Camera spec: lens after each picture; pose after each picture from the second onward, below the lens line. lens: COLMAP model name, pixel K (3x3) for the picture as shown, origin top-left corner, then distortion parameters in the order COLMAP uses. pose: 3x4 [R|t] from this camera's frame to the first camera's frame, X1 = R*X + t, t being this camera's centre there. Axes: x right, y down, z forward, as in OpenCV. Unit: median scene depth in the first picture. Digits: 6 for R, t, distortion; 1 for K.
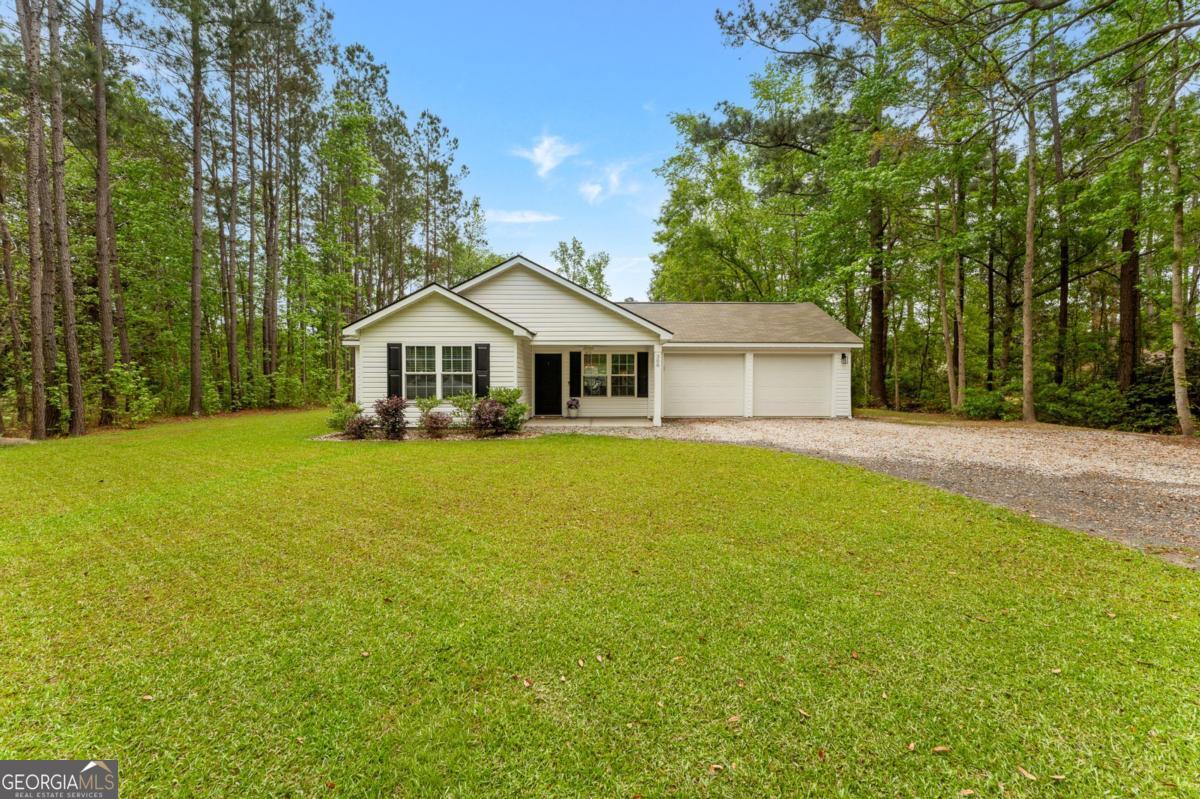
lens RADIAL K [[473.8, 0, 600.0], [0, 473.8, 399.5], [0, 0, 1]] dist [0.002060, 0.000406]
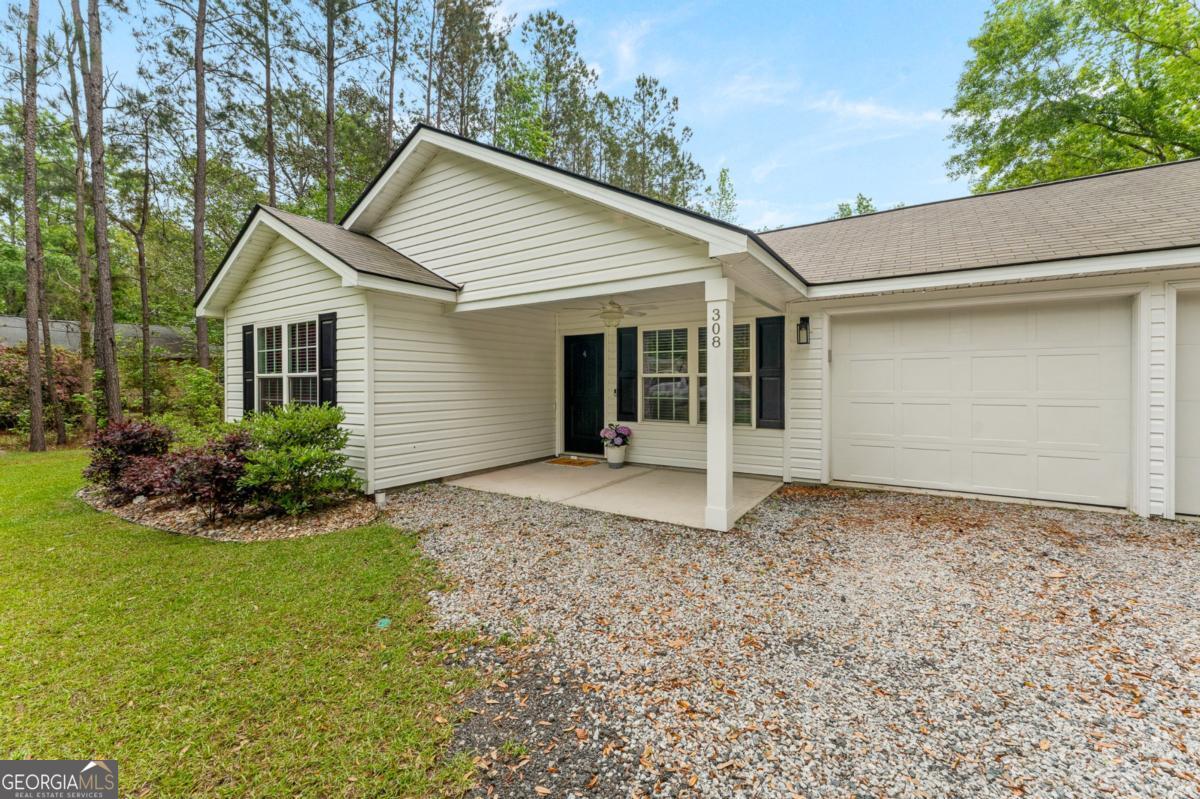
lens RADIAL K [[487.9, 0, 603.6], [0, 487.9, 383.4], [0, 0, 1]] dist [-0.019516, 0.008600]
pose [[0.825445, -0.000455, -0.564482, 0.206856], [-0.018986, 0.999411, -0.028570, -0.028765], [0.564163, 0.034300, 0.824951, 0.577945]]
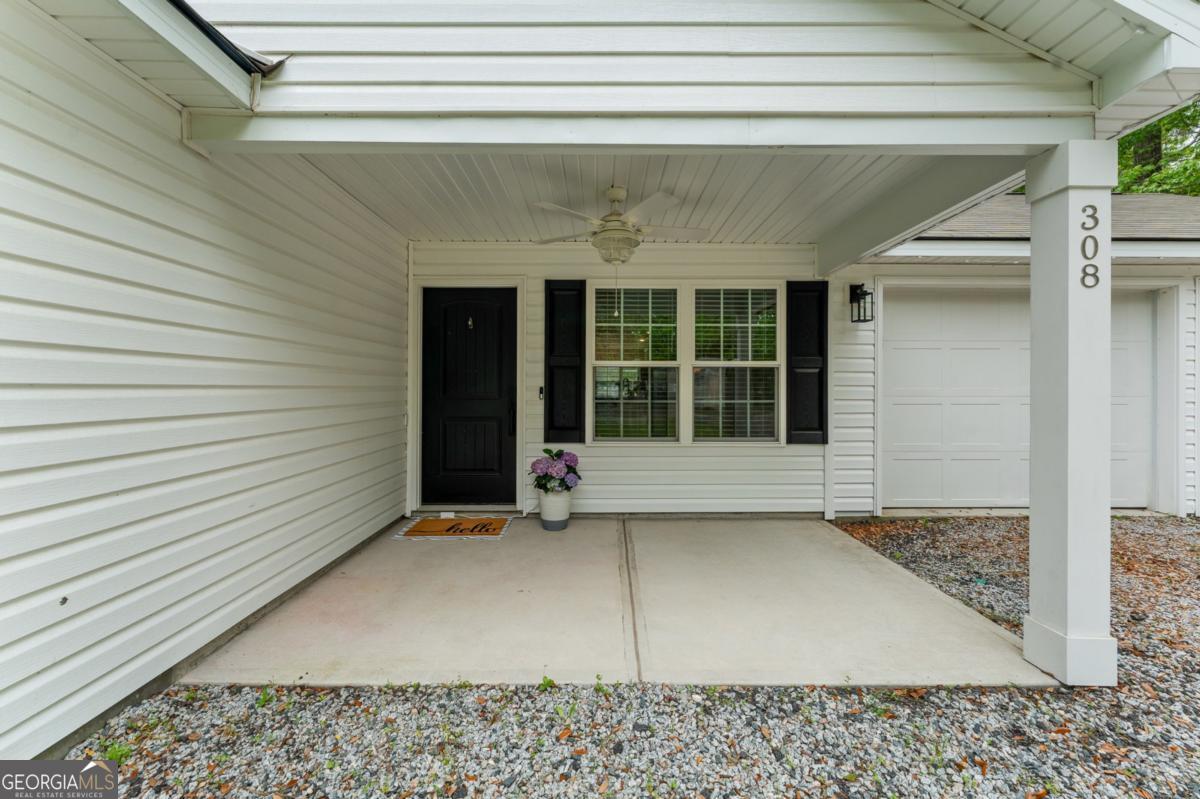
lens RADIAL K [[500.2, 0, 601.3], [0, 500.2, 367.5], [0, 0, 1]] dist [0.001073, 0.000051]
pose [[0.999955, 0.001686, -0.009340, -0.027735], [-0.002048, 0.999239, -0.038956, -0.037620], [0.009268, 0.038974, 0.999197, 0.705569]]
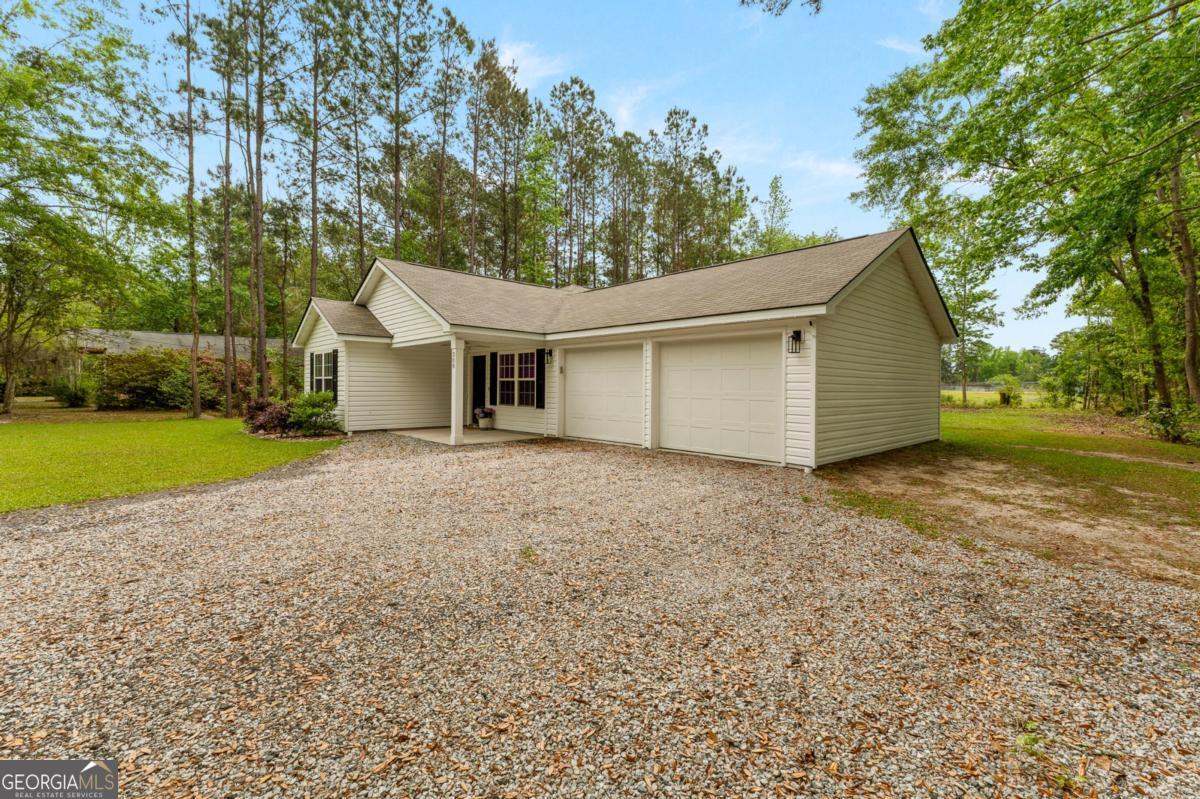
lens RADIAL K [[502.8, 0, 597.1], [0, 502.8, 386.3], [0, 0, 1]] dist [0.000458, 0.000104]
pose [[0.666579, 0.008434, -0.745386, 0.748705], [-0.037470, 0.999051, -0.022204, -0.025944], [0.744492, 0.042730, 0.666263, 0.533755]]
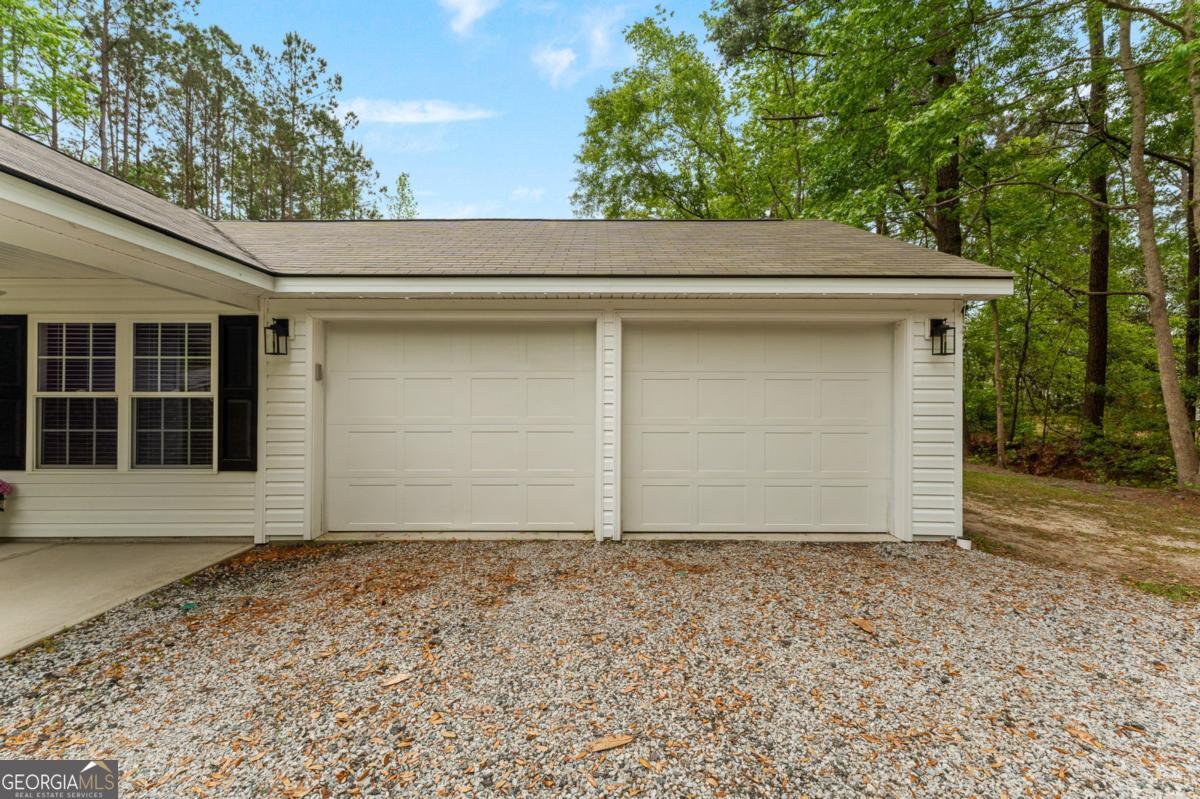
lens RADIAL K [[473.8, 0, 600.0], [0, 473.8, 399.5], [0, 0, 1]] dist [0.002060, 0.000406]
pose [[0.999704, 0.001488, -0.024265, 0.319906], [-0.002314, 0.999417, -0.034062, -0.039089], [0.024200, 0.034108, 0.999125, 0.714929]]
